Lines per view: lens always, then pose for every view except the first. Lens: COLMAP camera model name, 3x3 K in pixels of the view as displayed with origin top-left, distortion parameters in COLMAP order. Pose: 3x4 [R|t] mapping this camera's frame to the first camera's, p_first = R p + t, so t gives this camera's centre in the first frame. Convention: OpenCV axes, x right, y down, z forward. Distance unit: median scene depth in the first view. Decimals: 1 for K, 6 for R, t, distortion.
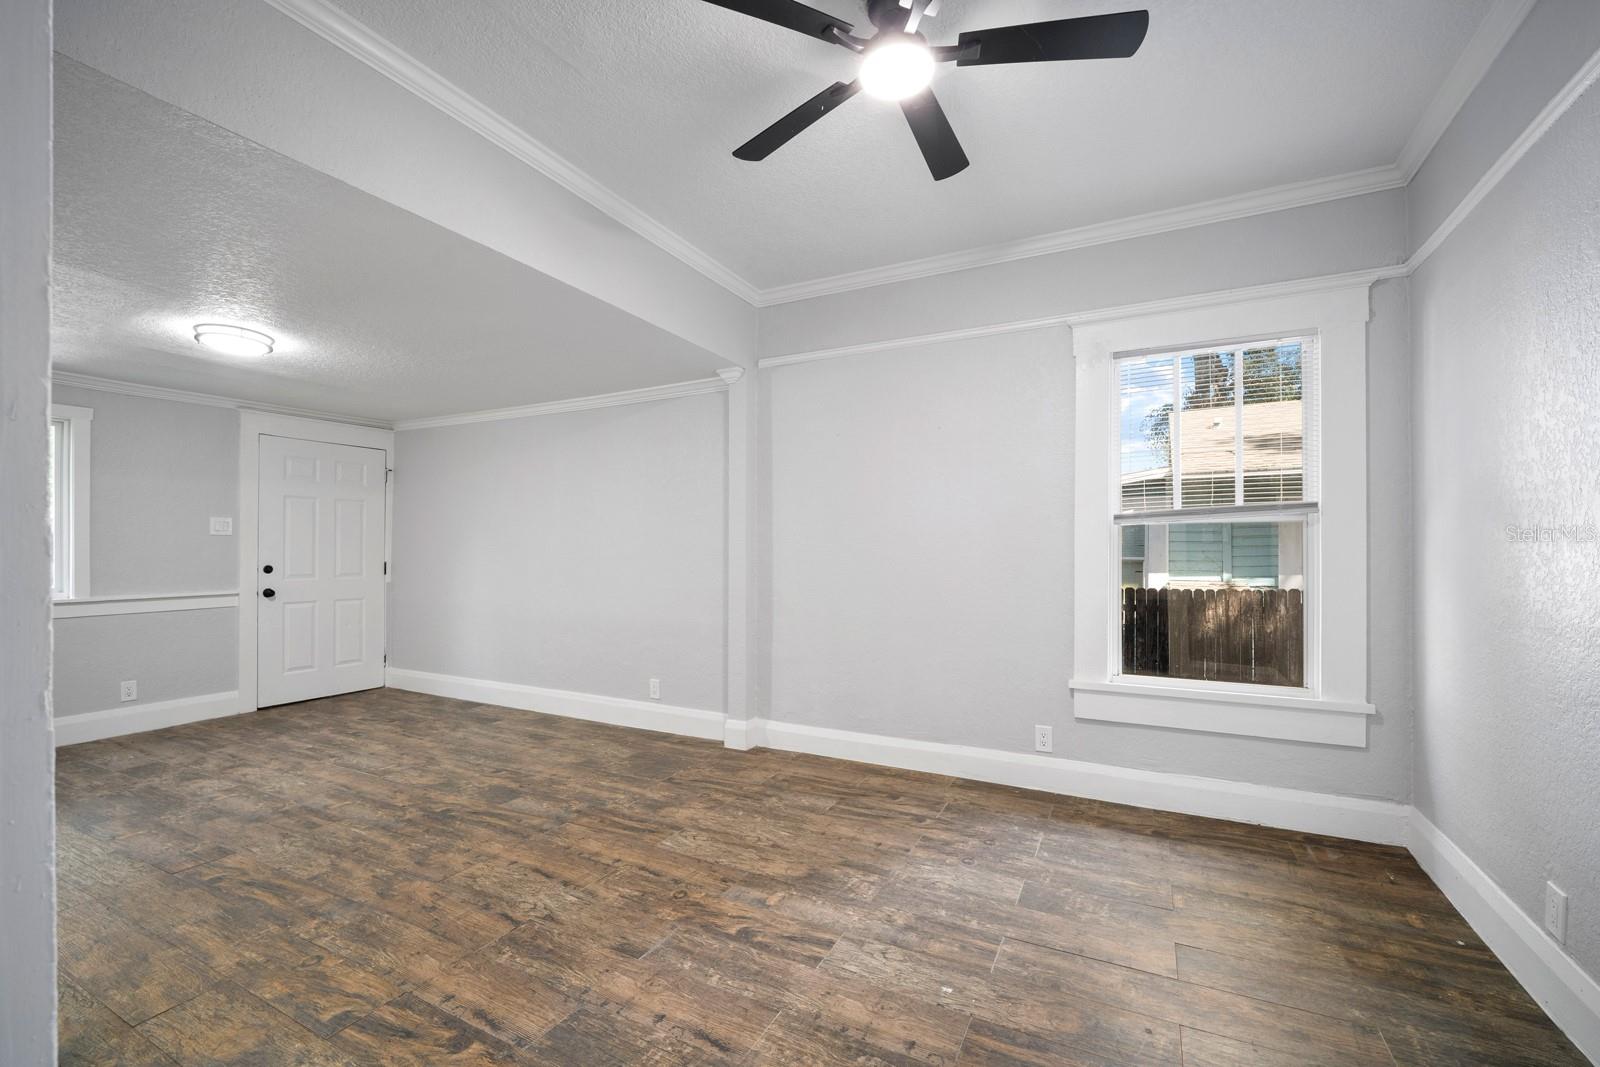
lens RADIAL K [[666.2, 0, 803.7], [0, 666.2, 545.1], [0, 0, 1]] dist [-0.004200, 0.000098]
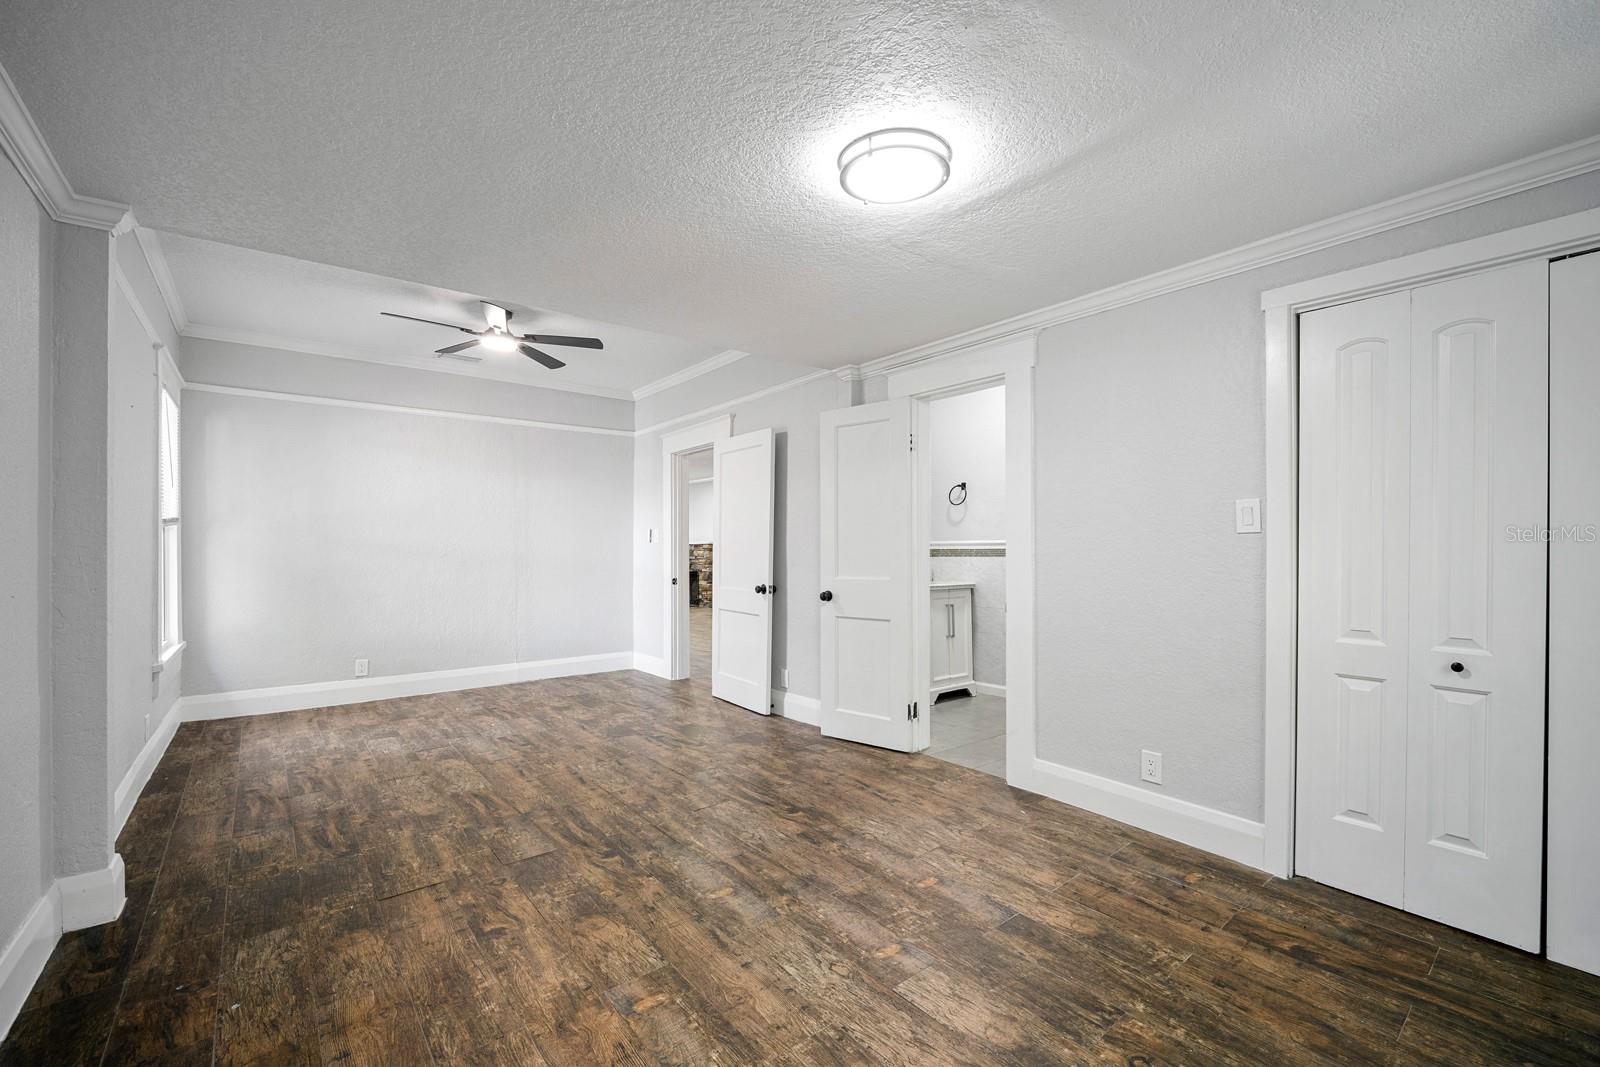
lens RADIAL K [[666.2, 0, 799.8], [0, 666.2, 544.1], [0, 0, 1]] dist [-0.004200, 0.000098]
pose [[-0.913421, 0.008217, 0.406932, -1.213935], [0.001839, 0.999869, -0.016063, 0.021656], [-0.407011, -0.013924, -0.913317, 1.843877]]
